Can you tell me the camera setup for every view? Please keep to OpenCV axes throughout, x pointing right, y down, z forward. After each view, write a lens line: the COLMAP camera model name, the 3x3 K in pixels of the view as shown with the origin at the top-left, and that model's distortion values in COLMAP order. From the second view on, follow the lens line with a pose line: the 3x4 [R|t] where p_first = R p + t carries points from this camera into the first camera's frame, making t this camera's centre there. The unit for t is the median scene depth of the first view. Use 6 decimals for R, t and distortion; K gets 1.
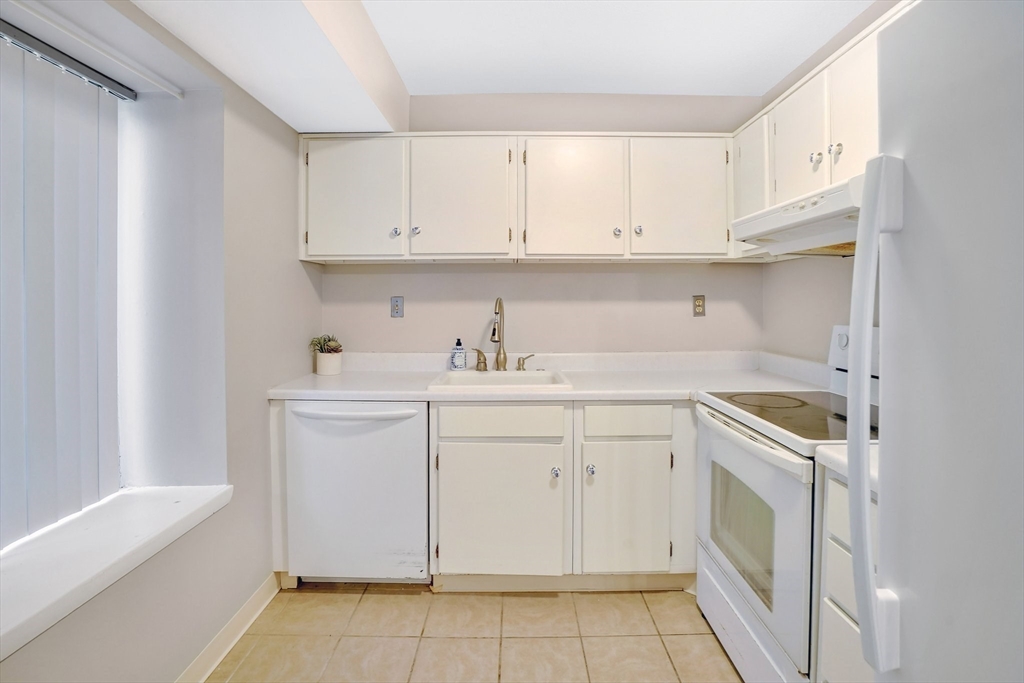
lens RADIAL K [[480.3, 0, 522.3], [0, 480.3, 302.8], [0, 0, 1]] dist [-0.032301, 0.000450]
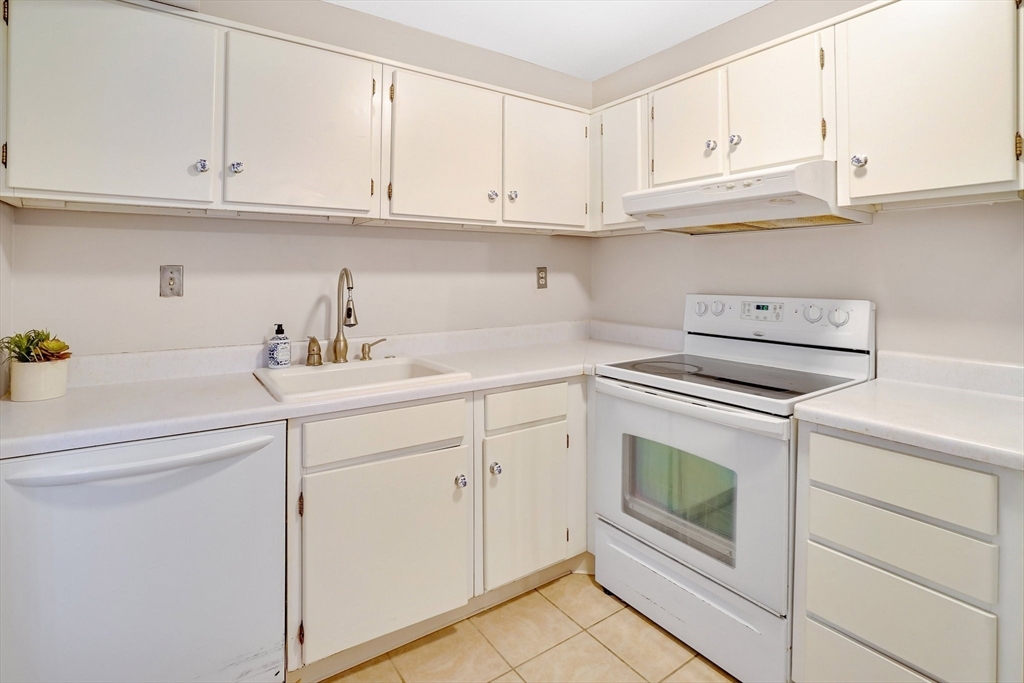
lens RADIAL K [[492.5, 0, 512.0], [0, 492.5, 271.9], [0, 0, 1]] dist [-0.025153, 0.000743]
pose [[0.827567, 0.003769, 0.561354, -0.321442], [-0.001053, 0.999986, -0.005162, -0.000536], [-0.561366, 0.003681, 0.827559, 0.243519]]
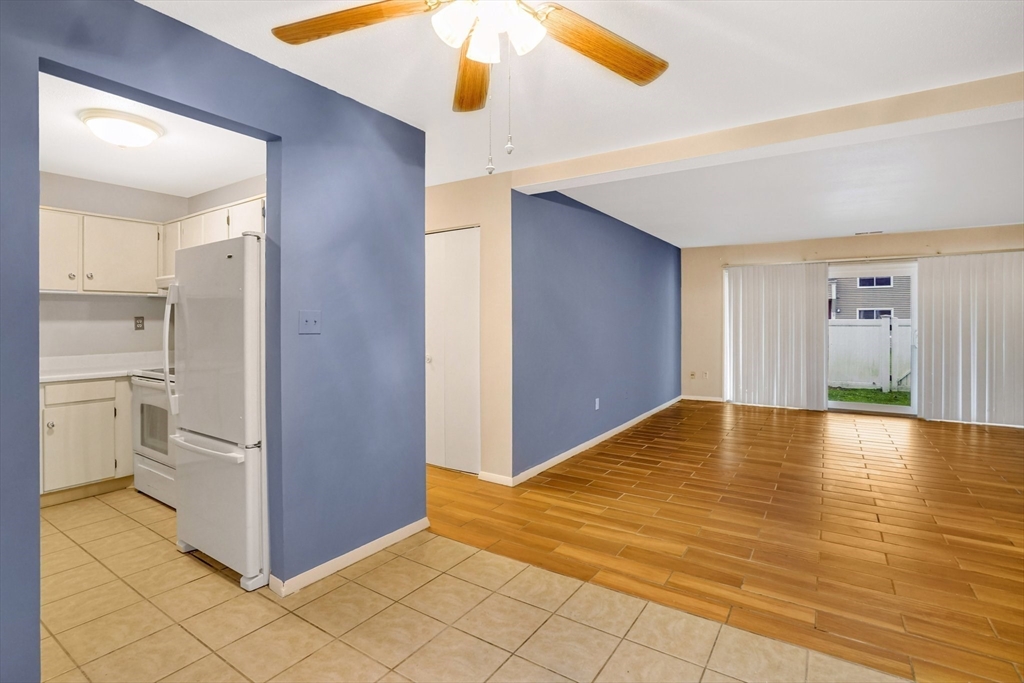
lens RADIAL K [[483.8, 0, 514.0], [0, 483.8, 324.3], [0, 0, 1]] dist [0.000021, 0.000435]
pose [[0.571478, -0.002259, 0.820614, -0.296727], [-0.001632, 0.999991, 0.003889, 0.001034], [-0.820615, -0.003562, 0.571470, -1.174270]]
